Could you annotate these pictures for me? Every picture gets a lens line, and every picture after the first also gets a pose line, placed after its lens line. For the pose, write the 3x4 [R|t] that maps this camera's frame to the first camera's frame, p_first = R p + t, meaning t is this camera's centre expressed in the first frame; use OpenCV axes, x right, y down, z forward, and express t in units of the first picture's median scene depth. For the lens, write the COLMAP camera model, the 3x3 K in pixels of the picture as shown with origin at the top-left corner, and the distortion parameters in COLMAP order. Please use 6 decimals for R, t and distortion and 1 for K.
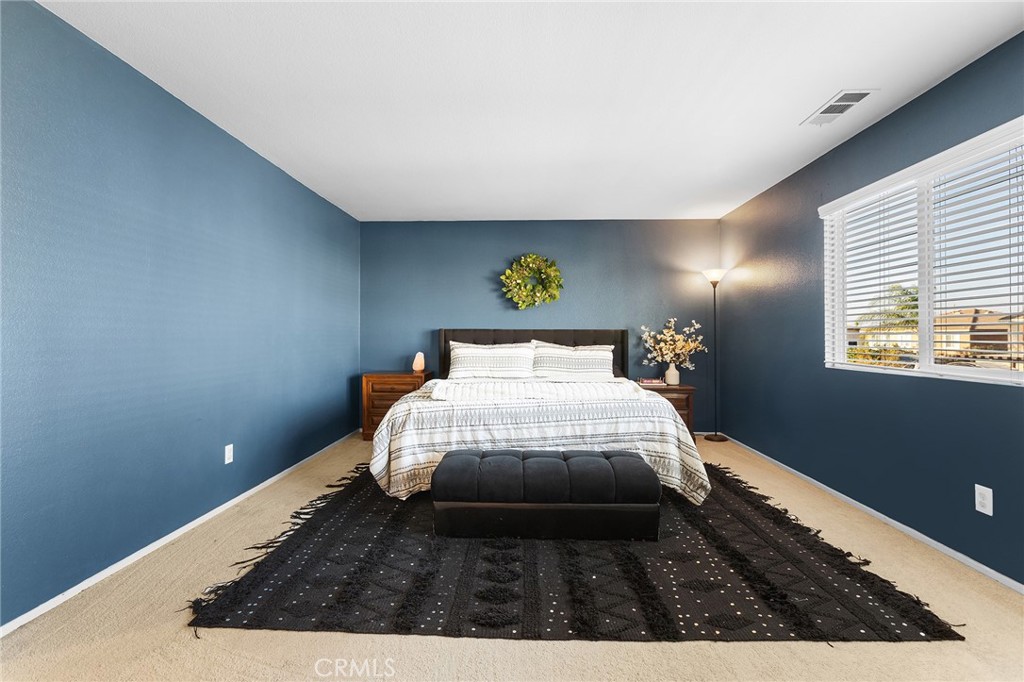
lens RADIAL K [[456.4, 0, 515.2], [0, 456.4, 338.0], [0, 0, 1]] dist [0.000341, 0.000975]
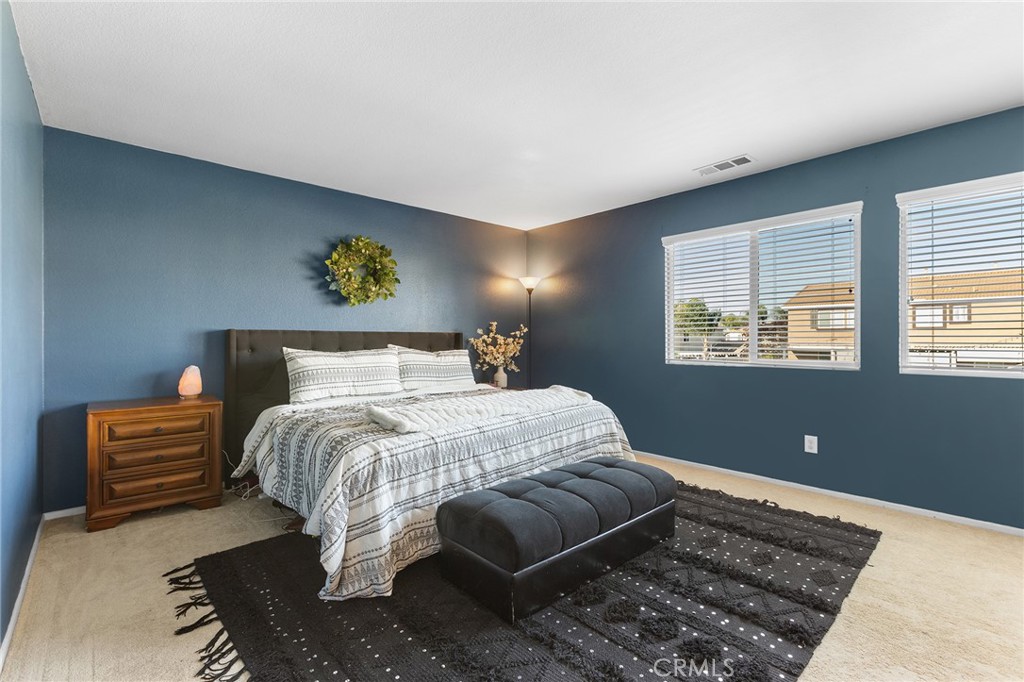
lens RADIAL K [[456.4, 0, 512.9], [0, 456.4, 340.2], [0, 0, 1]] dist [0.000341, 0.000975]
pose [[0.720347, -0.002653, 0.693609, -0.545070], [0.004565, 0.999989, -0.000916, -0.002625], [-0.693599, 0.003827, 0.720351, 0.402597]]
